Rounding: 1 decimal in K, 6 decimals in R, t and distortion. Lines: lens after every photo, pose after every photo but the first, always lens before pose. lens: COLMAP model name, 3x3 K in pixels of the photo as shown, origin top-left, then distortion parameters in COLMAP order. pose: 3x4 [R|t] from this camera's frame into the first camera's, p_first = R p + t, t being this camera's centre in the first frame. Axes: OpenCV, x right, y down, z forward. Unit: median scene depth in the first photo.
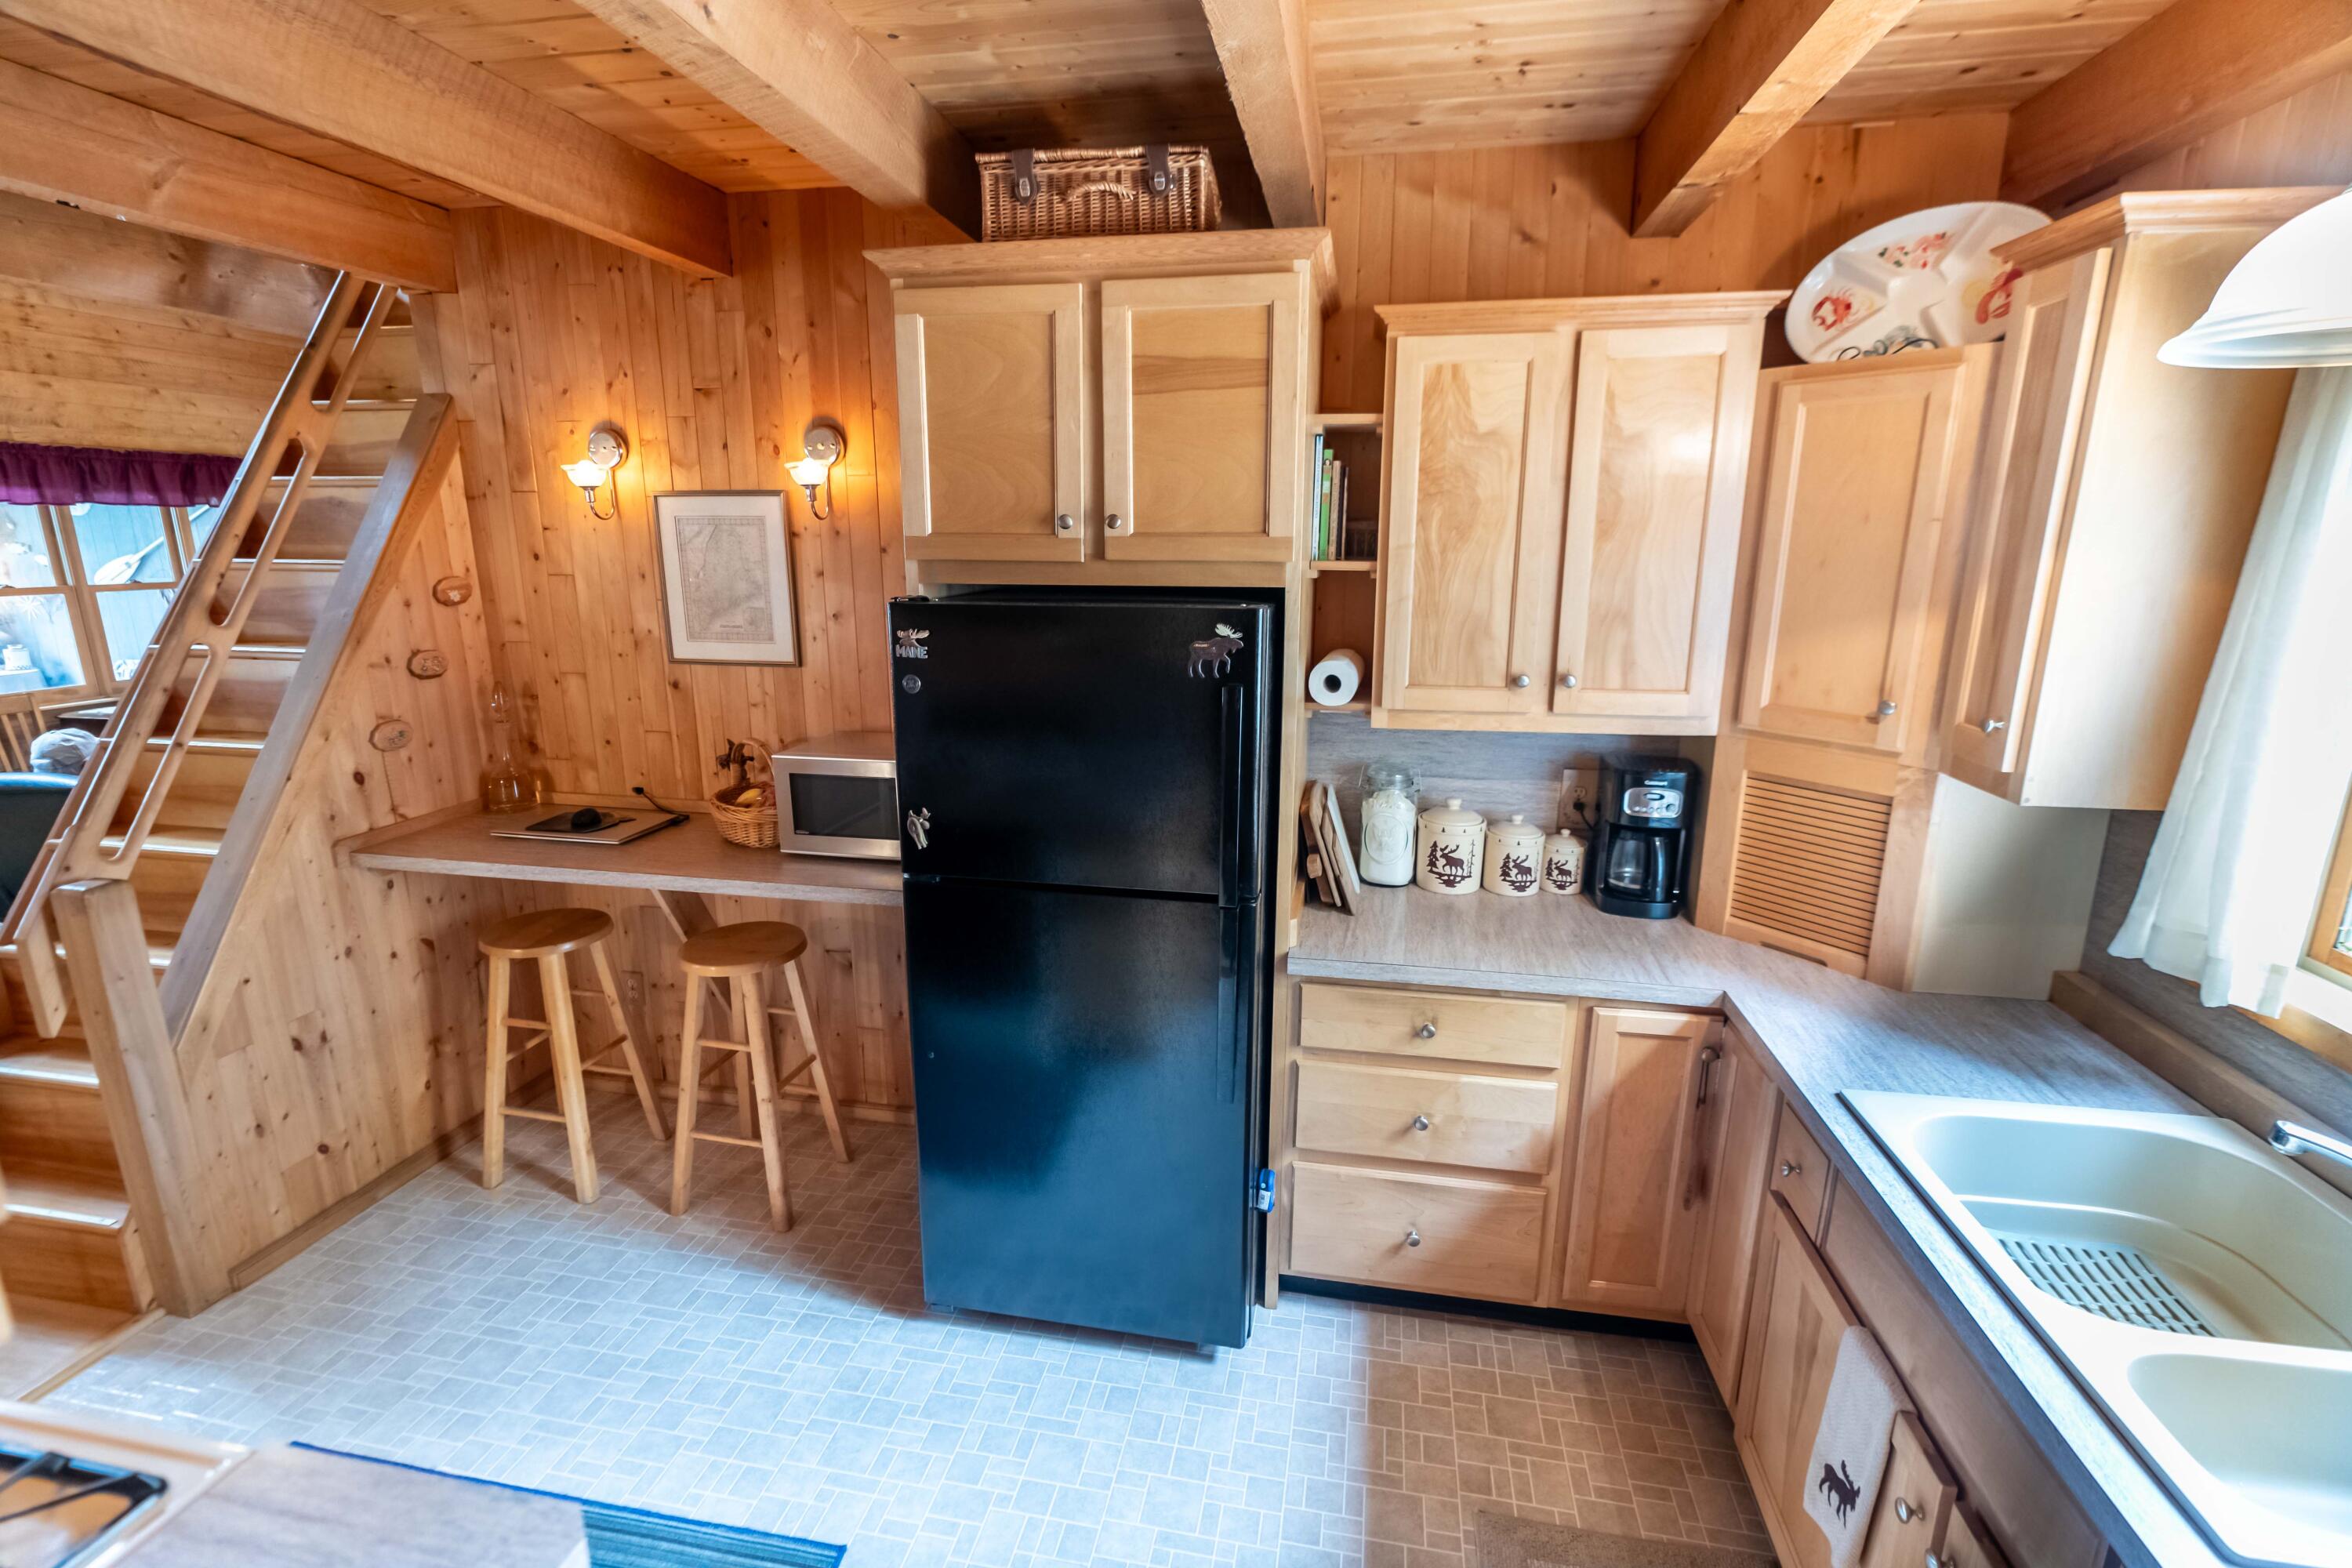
lens RADIAL K [[1071.6, 0, 1172.0], [0, 1071.6, 786.1], [0, 0, 1]] dist [-0.005235, 0.002439]
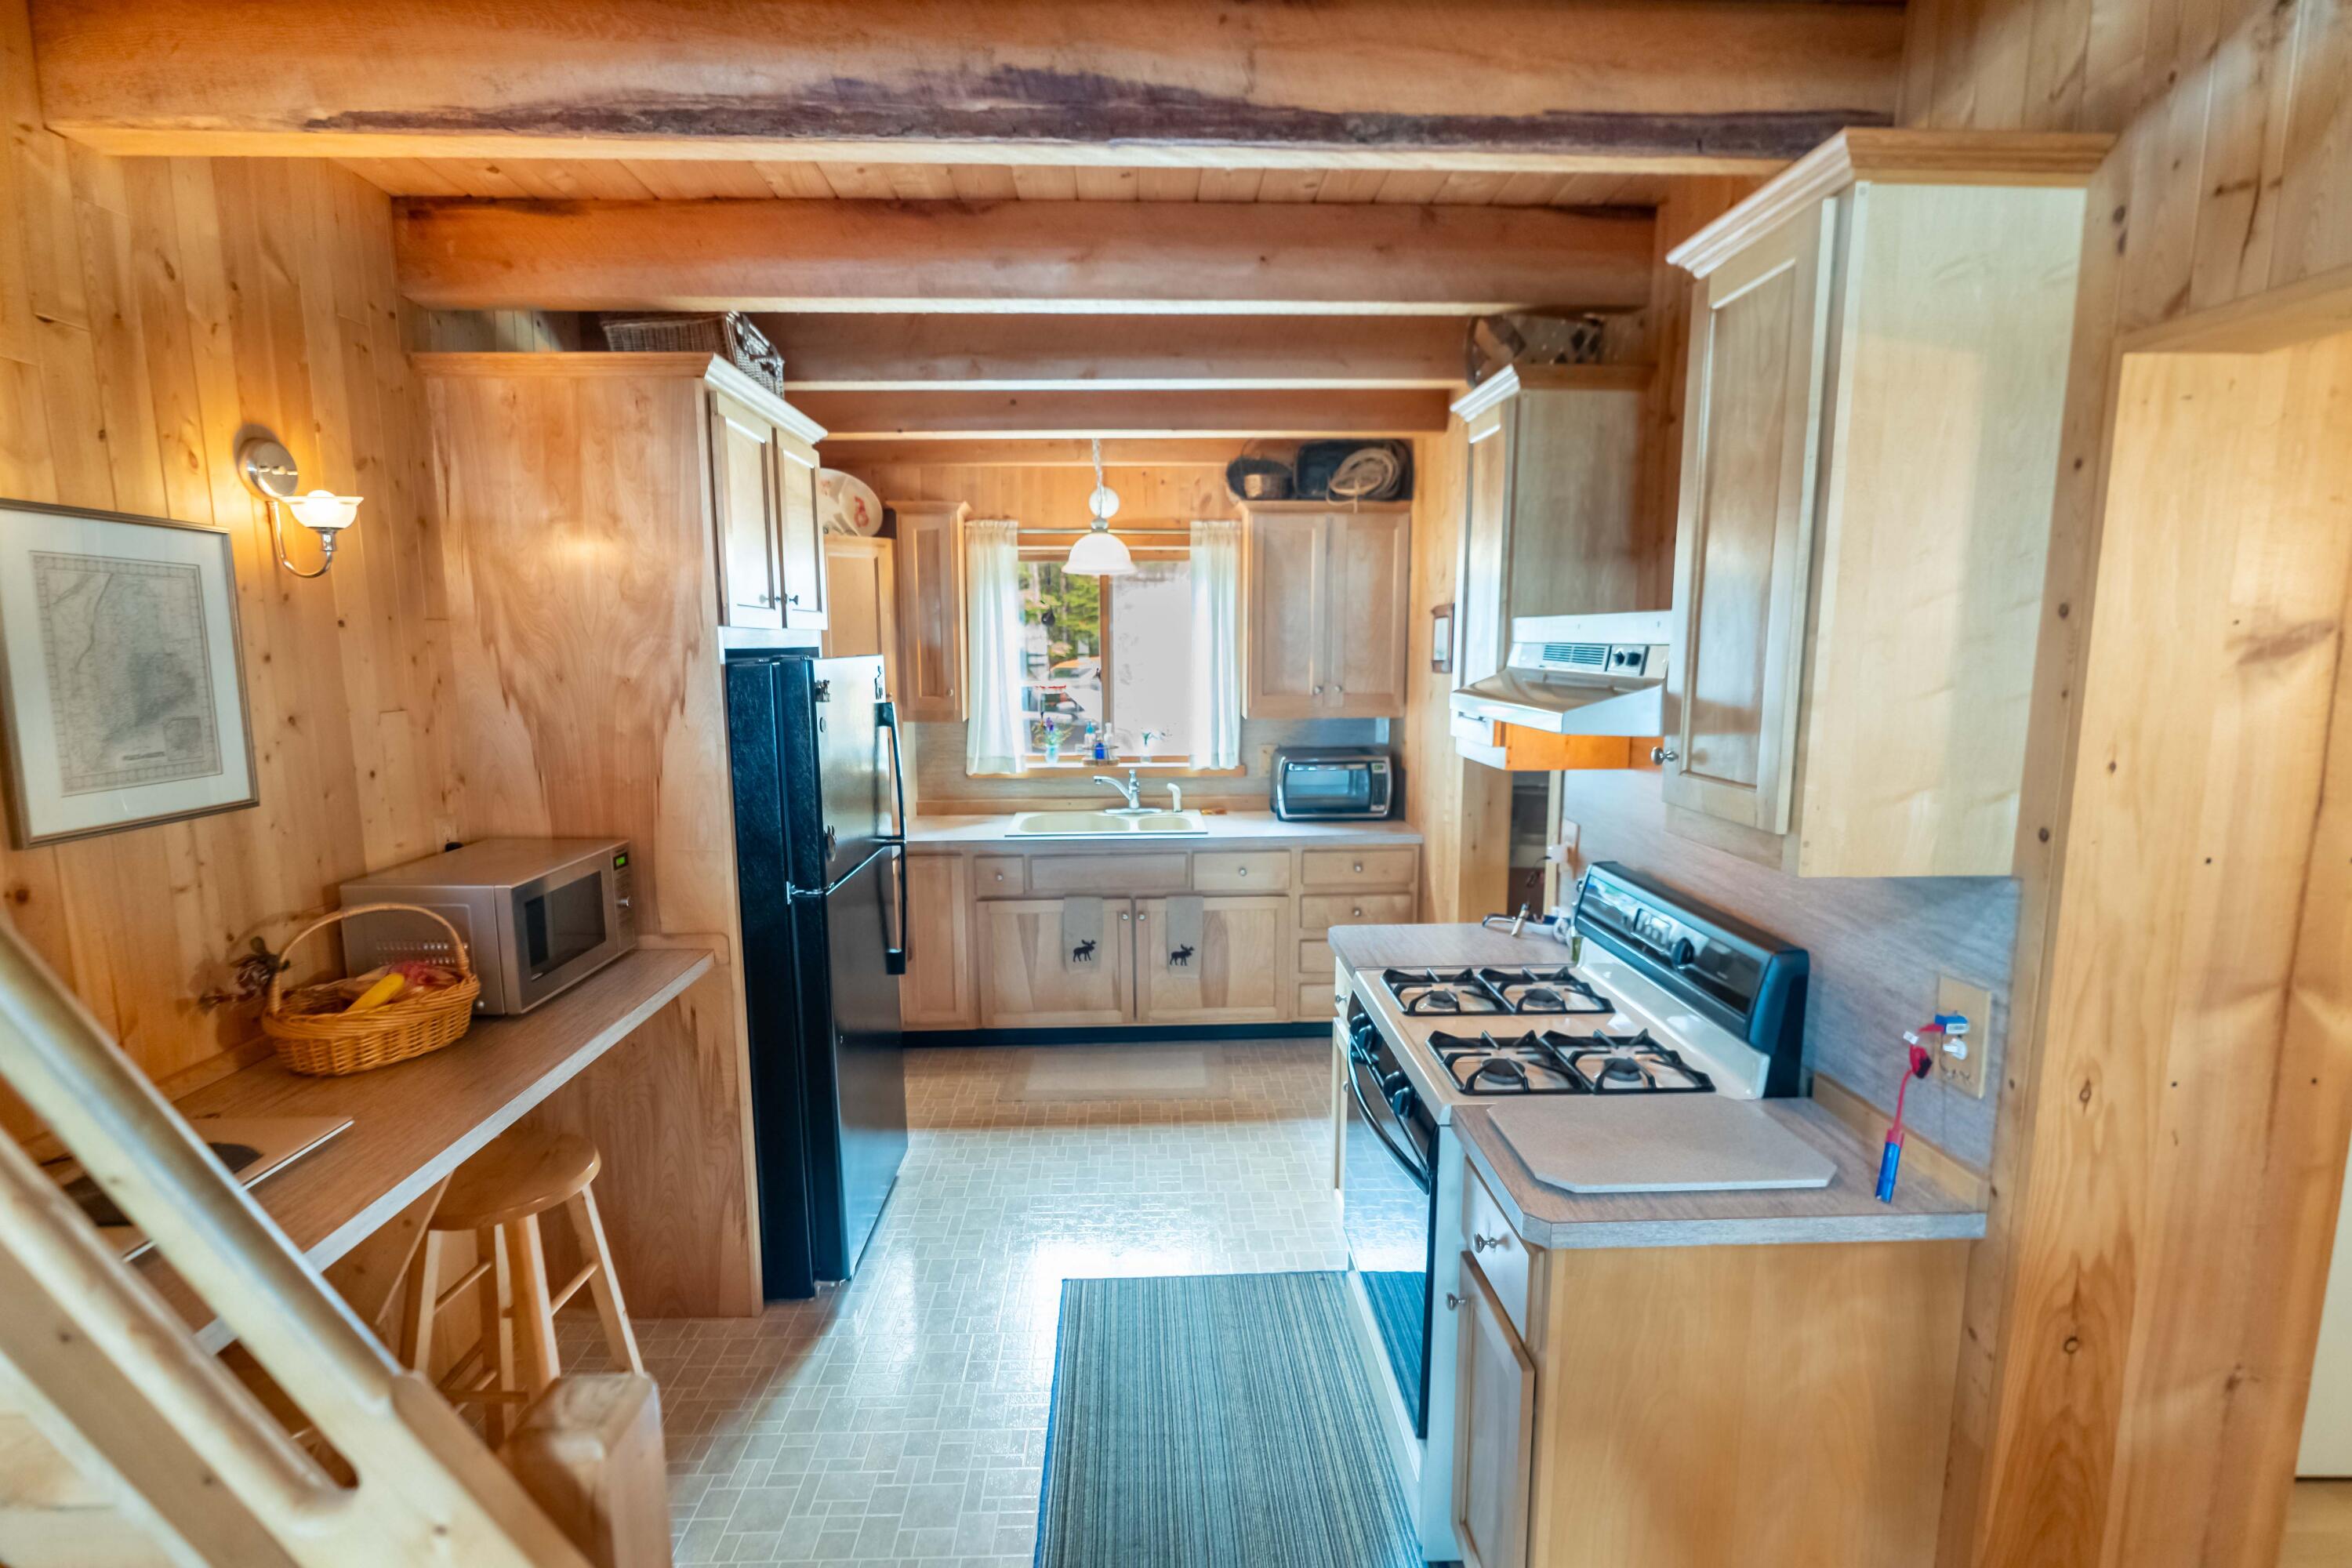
lens RADIAL K [[1071.6, 0, 1177.9], [0, 1071.6, 791.1], [0, 0, 1]] dist [-0.005235, 0.002439]
pose [[-0.225755, -0.140045, 0.964065, -1.081923], [0.226233, 0.955022, 0.191708, -0.118728], [-0.947551, 0.261382, -0.183918, 0.609935]]
